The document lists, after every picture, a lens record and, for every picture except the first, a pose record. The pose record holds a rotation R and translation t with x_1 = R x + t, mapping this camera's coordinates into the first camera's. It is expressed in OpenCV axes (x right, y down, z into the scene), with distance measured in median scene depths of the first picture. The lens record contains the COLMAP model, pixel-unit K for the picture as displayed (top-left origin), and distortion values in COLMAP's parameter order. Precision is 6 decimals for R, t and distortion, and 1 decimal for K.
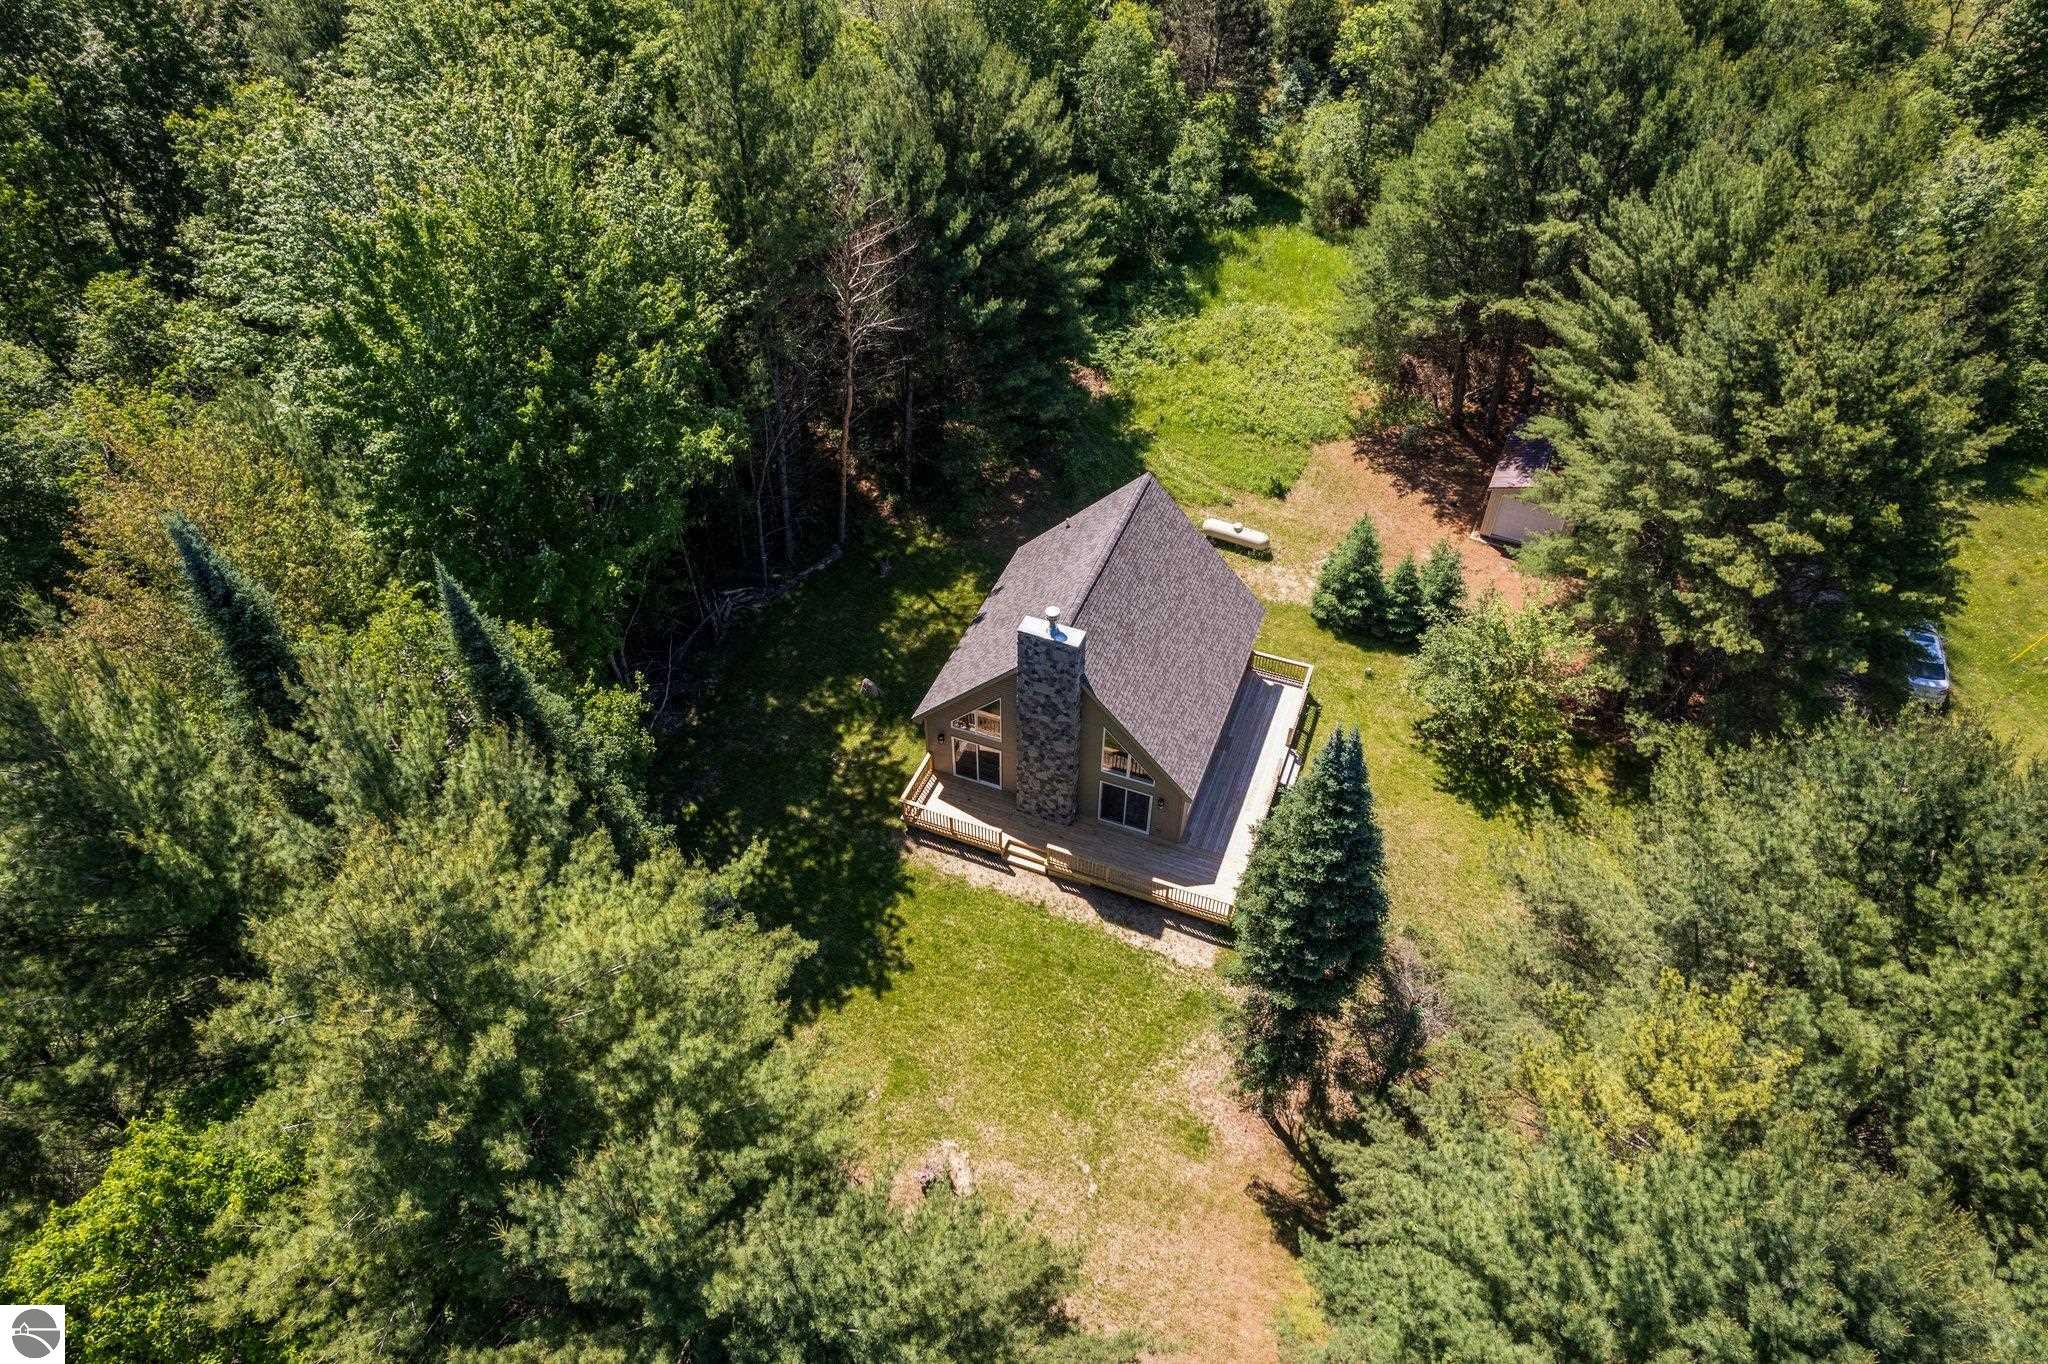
lens RADIAL K [[1320.8, 0, 1033.4], [0, 1320.8, 675.4], [0, 0, 1]] dist [-0.053088, 0.043228]
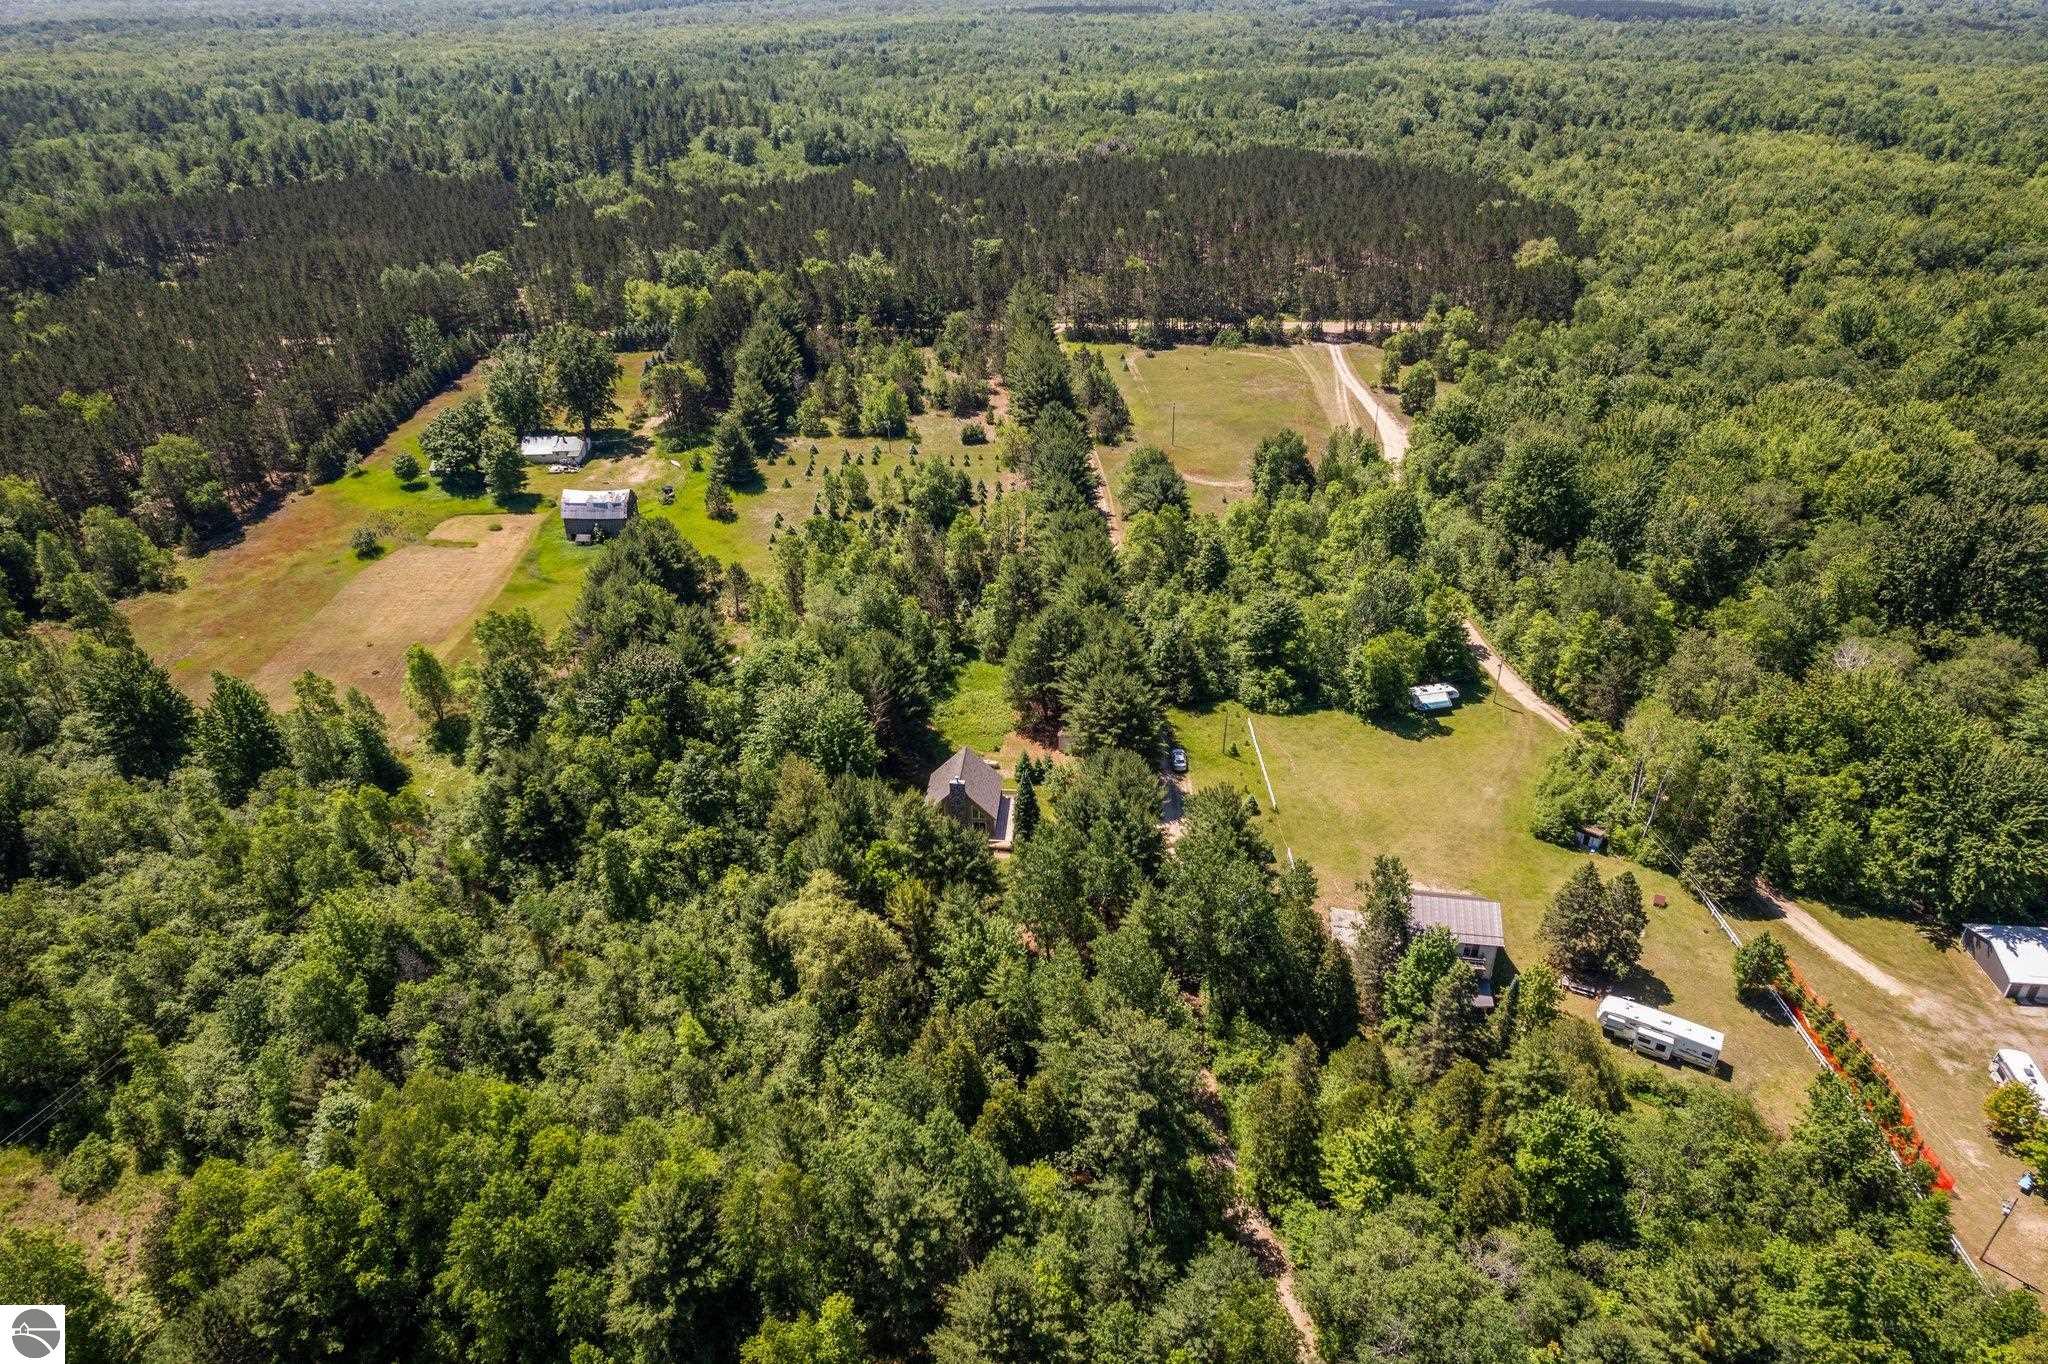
lens RADIAL K [[1320.8, 0, 1024.5], [0, 1320.8, 681.7], [0, 0, 1]] dist [-0.053088, 0.043228]
pose [[0.958625, -0.152750, 0.240218, -0.554100], [0.209376, 0.950055, -0.231424, 0.515215], [-0.192870, 0.272145, 0.942729, -2.331244]]
